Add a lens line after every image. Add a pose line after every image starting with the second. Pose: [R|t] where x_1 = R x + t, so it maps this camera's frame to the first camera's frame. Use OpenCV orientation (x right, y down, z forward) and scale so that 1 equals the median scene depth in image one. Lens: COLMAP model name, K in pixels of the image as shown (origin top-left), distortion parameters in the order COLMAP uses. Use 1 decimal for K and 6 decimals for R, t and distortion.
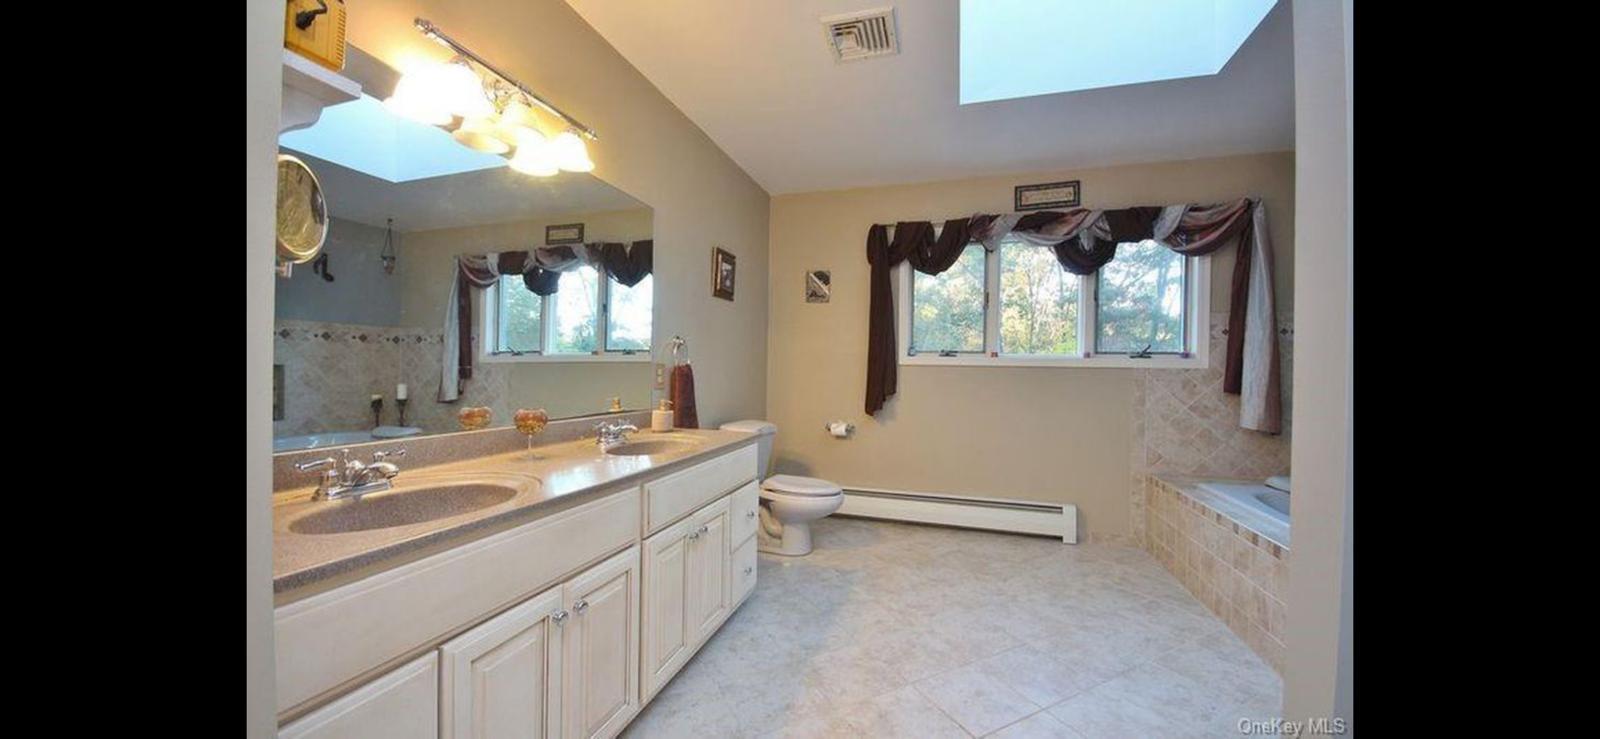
lens RADIAL K [[516.1, 0, 797.8], [0, 516.1, 369.0], [0, 0, 1]] dist [-0.006893, -0.000457]
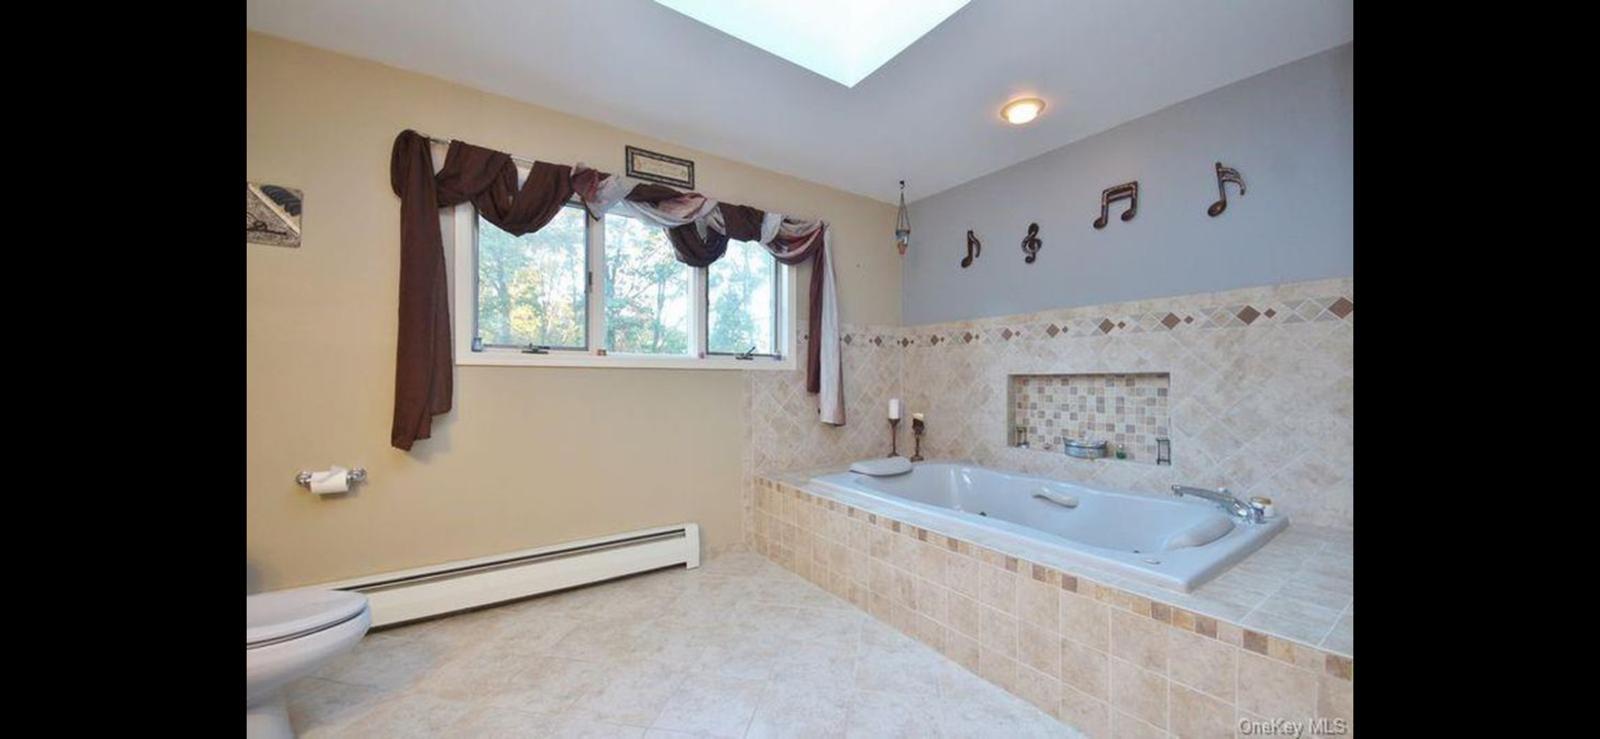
lens RADIAL K [[516.1, 0, 815.6], [0, 516.1, 374.8], [0, 0, 1]] dist [-0.006893, -0.000457]
pose [[0.604396, -0.008246, 0.796642, -0.047199], [0.004611, 0.999966, 0.006852, 0.001815], [-0.796671, -0.000468, 0.604413, 0.289192]]
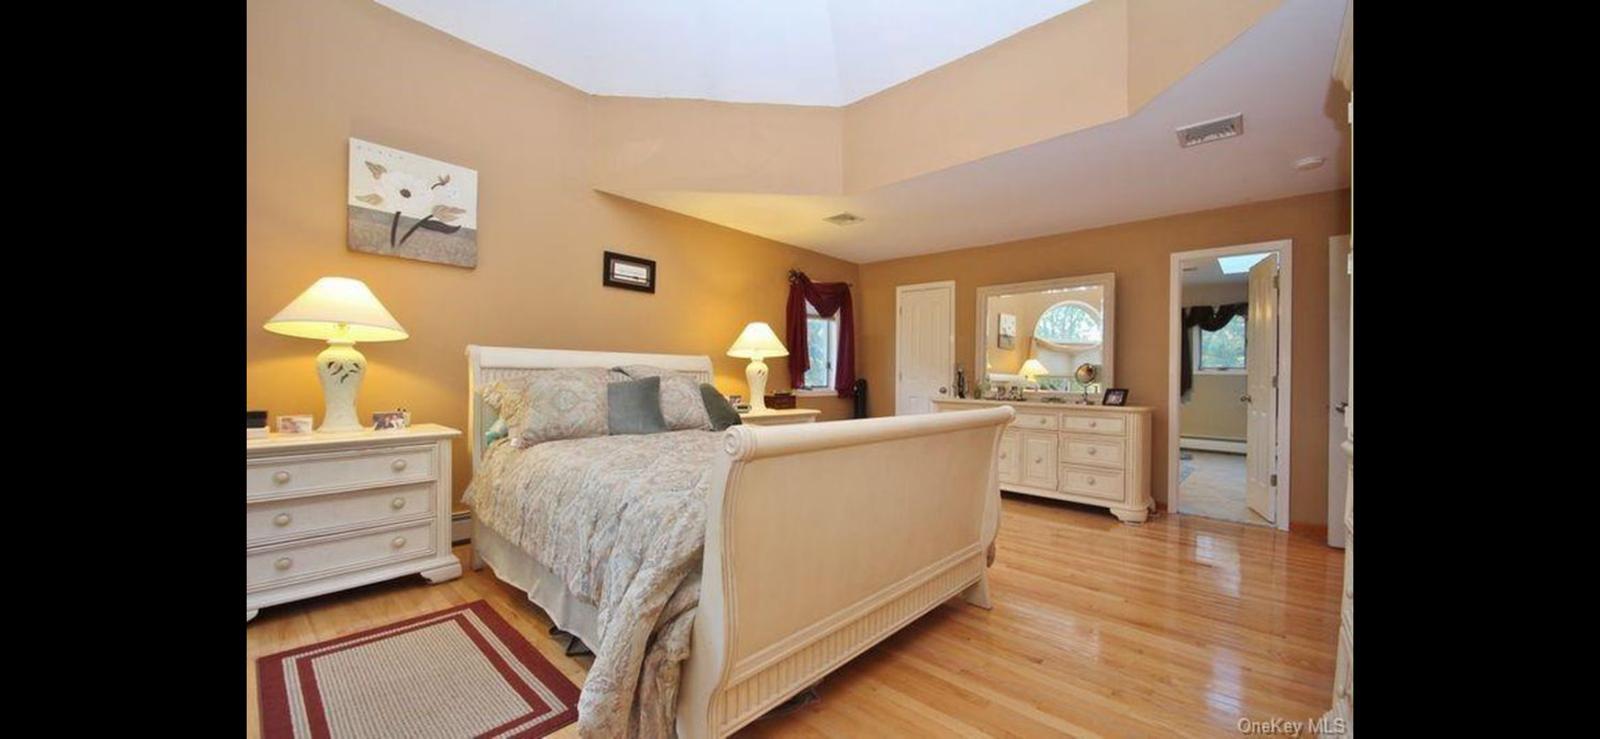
lens RADIAL K [[516.1, 0, 796.9], [0, 516.1, 376.2], [0, 0, 1]] dist [-0.006893, -0.000457]
pose [[0.901590, -0.003167, -0.432581, -0.382757], [0.002874, 0.999995, -0.001332, -0.005568], [0.432583, -0.000042, 0.901594, -1.717432]]
